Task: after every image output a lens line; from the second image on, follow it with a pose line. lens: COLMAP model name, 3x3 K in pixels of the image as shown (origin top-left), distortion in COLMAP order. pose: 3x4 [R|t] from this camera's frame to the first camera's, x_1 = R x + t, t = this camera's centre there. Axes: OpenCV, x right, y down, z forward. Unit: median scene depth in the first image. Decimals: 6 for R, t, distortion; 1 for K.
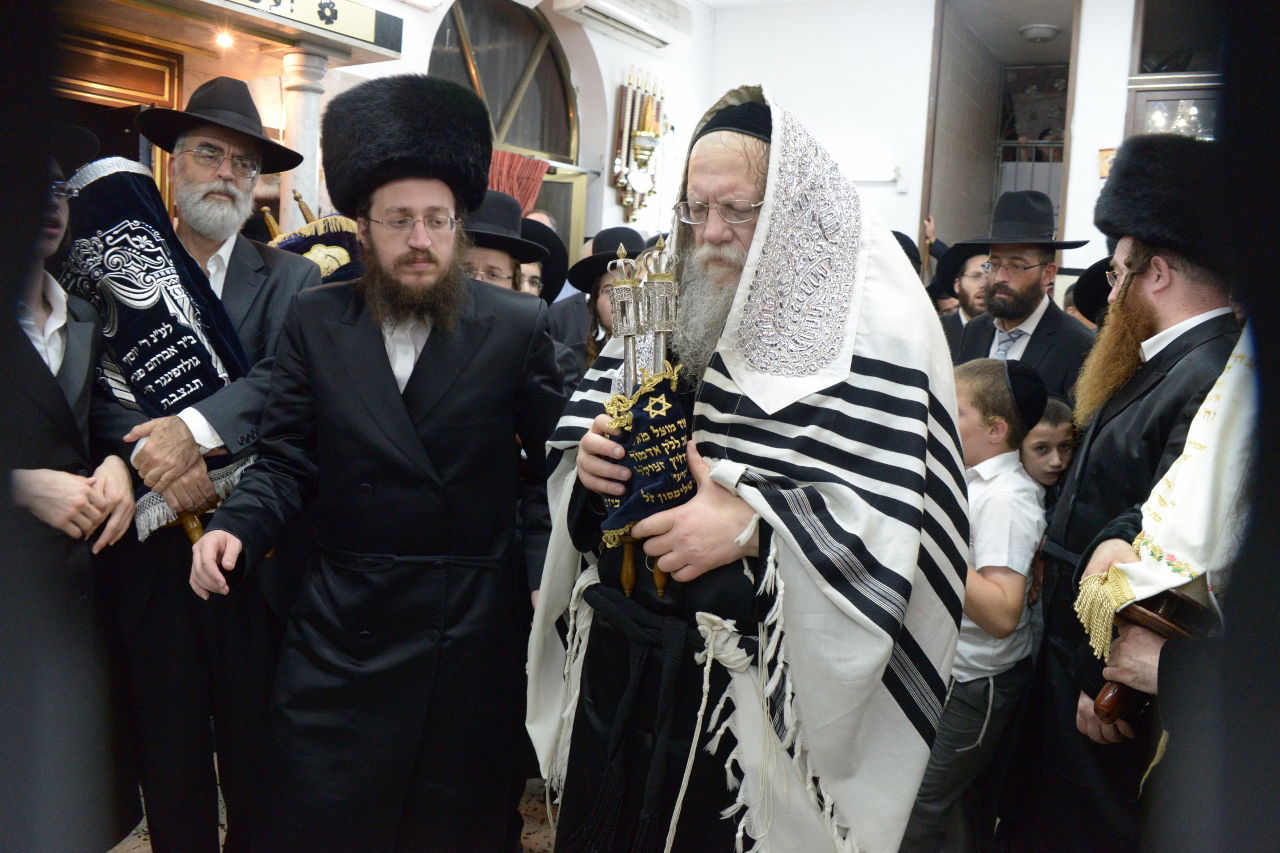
lens RADIAL K [[1008.5, 0, 646.8], [0, 1008.5, 419.8], [0, 0, 1]] dist [-0.195845, 0.151975]
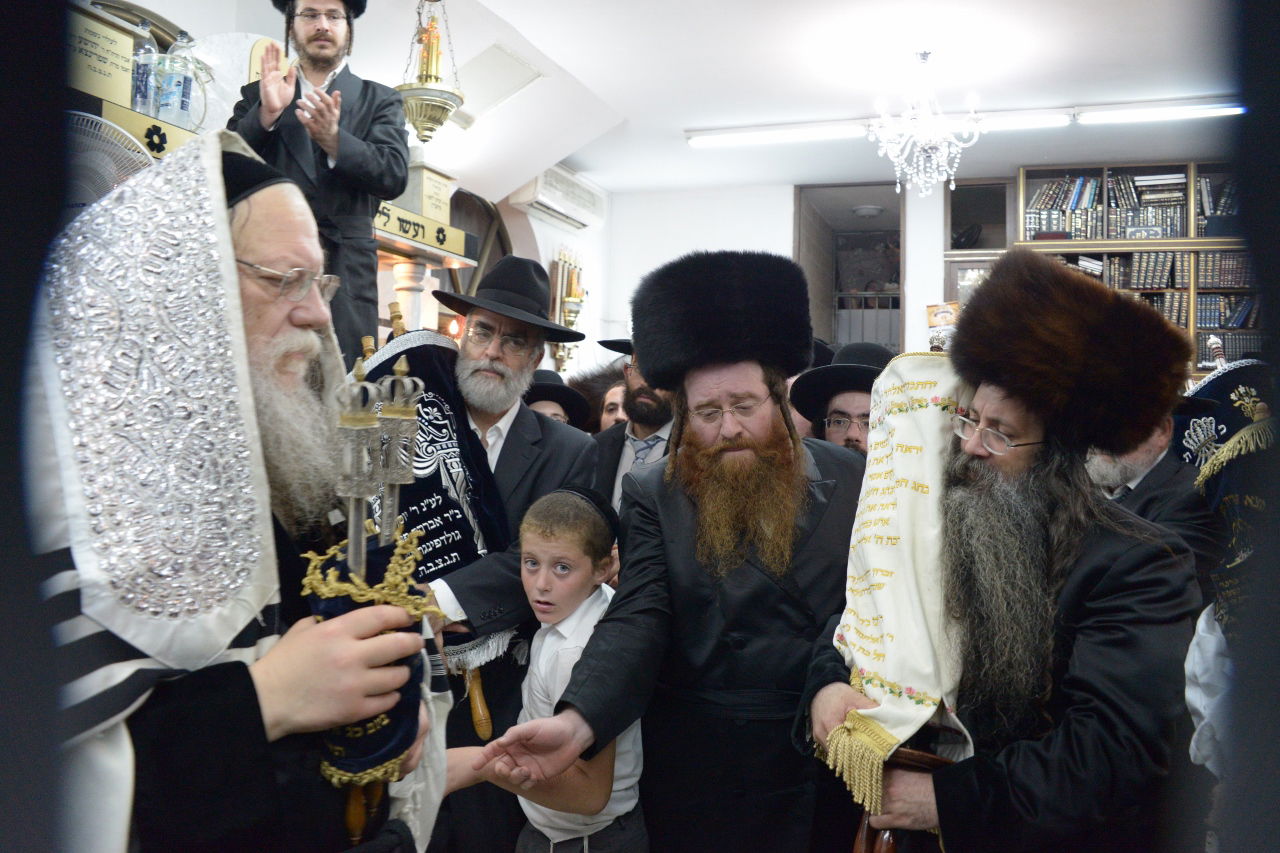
lens RADIAL K [[1008.5, 0, 646.8], [0, 1008.5, 419.8], [0, 0, 1]] dist [-0.195845, 0.151975]
pose [[0.977117, -0.034211, 0.209935, -0.179161], [0.059999, 0.991232, -0.117729, 0.009142], [-0.204066, 0.127631, 0.970601, -0.200176]]
